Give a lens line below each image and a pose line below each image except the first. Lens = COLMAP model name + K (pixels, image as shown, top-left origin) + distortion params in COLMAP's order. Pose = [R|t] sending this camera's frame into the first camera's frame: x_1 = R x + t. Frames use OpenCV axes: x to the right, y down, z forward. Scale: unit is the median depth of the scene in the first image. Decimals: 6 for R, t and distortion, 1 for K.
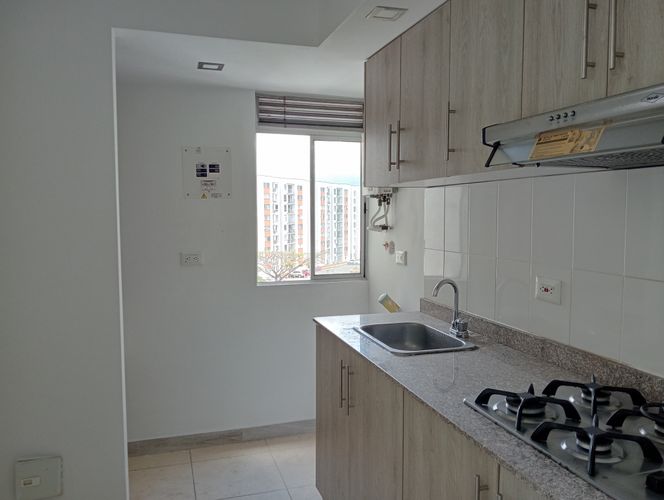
lens RADIAL K [[532.5, 0, 333.4], [0, 532.5, 249.3], [0, 0, 1]] dist [0.068318, -0.137927]
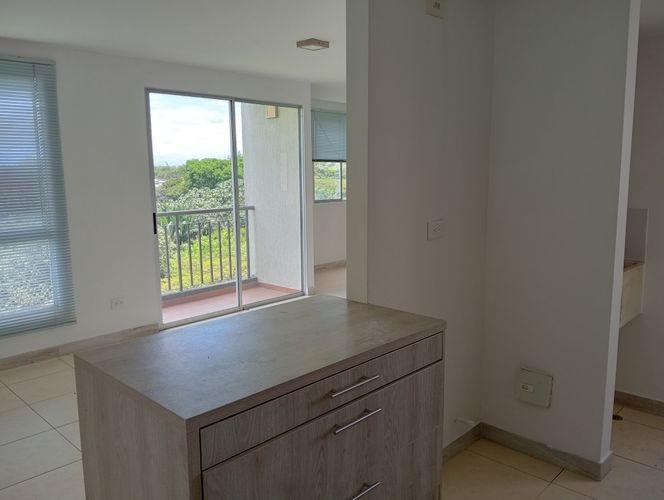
lens RADIAL K [[532.5, 0, 334.4], [0, 532.5, 249.0], [0, 0, 1]] dist [0.068318, -0.137927]
pose [[0.476828, 0.126908, -0.869787, 0.190680], [-0.055131, 0.991892, 0.114500, -0.002296], [0.877266, -0.006645, 0.479959, 0.003286]]
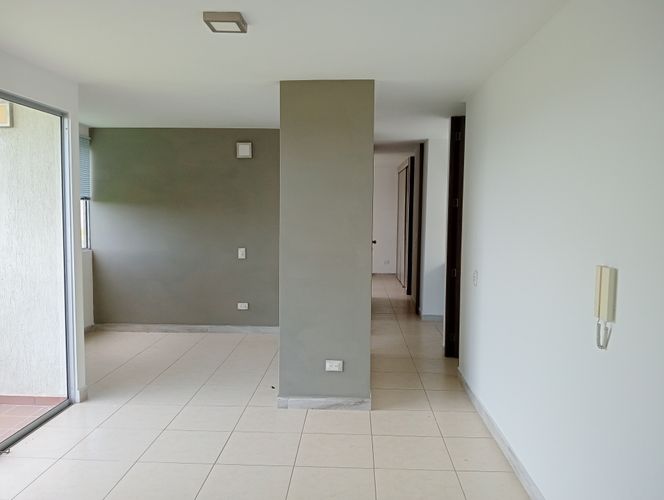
lens RADIAL K [[532.5, 0, 332.3], [0, 532.5, 247.4], [0, 0, 1]] dist [0.068318, -0.137927]
pose [[0.940122, 0.033830, -0.339155, -0.578045], [-0.035059, 0.999382, 0.002504, 0.003876], [0.339030, 0.009536, 0.940727, -0.152732]]
